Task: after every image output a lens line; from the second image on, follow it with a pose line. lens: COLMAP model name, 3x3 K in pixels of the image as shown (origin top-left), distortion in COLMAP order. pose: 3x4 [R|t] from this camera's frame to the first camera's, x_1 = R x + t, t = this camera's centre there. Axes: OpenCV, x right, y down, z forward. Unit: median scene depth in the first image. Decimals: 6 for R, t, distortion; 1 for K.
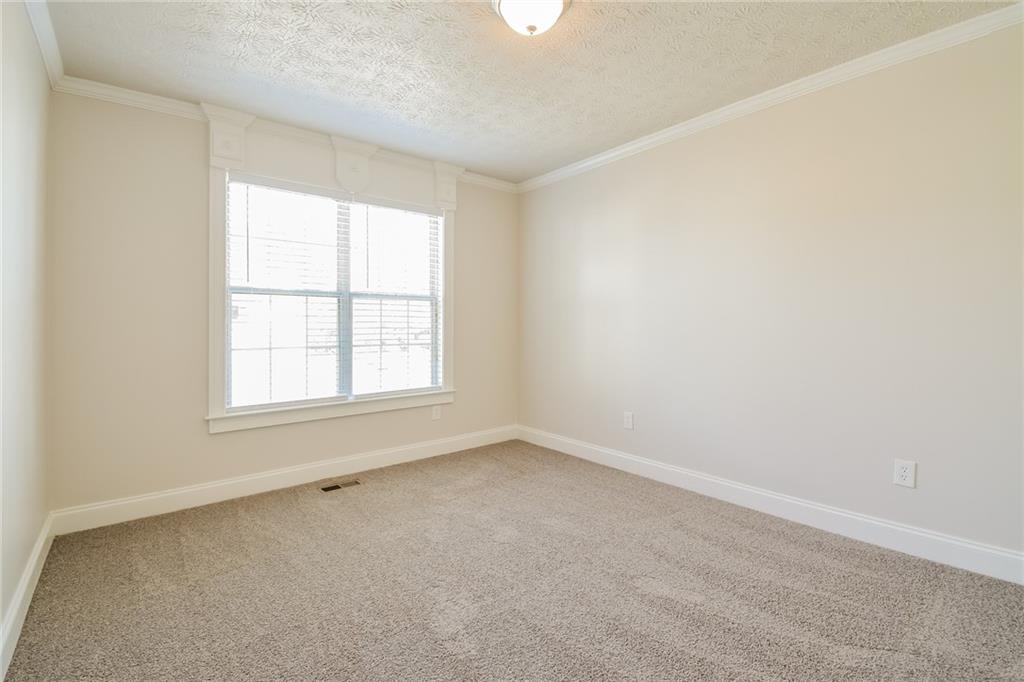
lens RADIAL K [[450.6, 0, 513.0], [0, 450.6, 325.0], [0, 0, 1]] dist [0.033397, -0.022742]
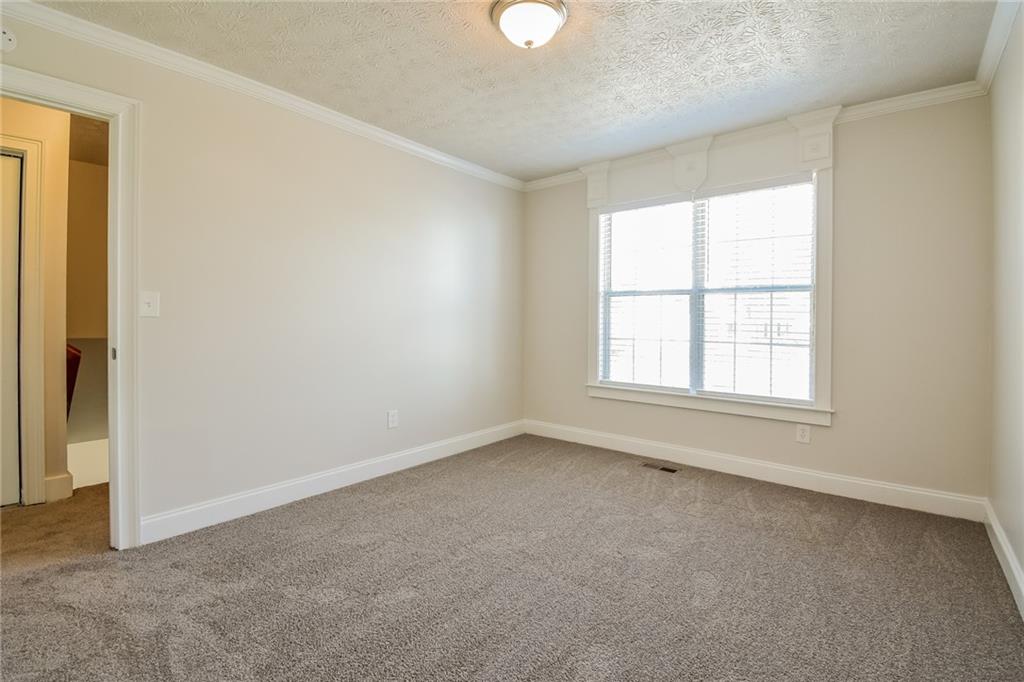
lens RADIAL K [[450.6, 0, 513.0], [0, 450.6, 325.0], [0, 0, 1]] dist [0.033397, -0.022742]
pose [[0.229401, 0.018027, -0.973165, 0.536431], [-0.006694, 0.999834, 0.016943, -0.005511], [0.973309, 0.002628, 0.229484, 0.361115]]
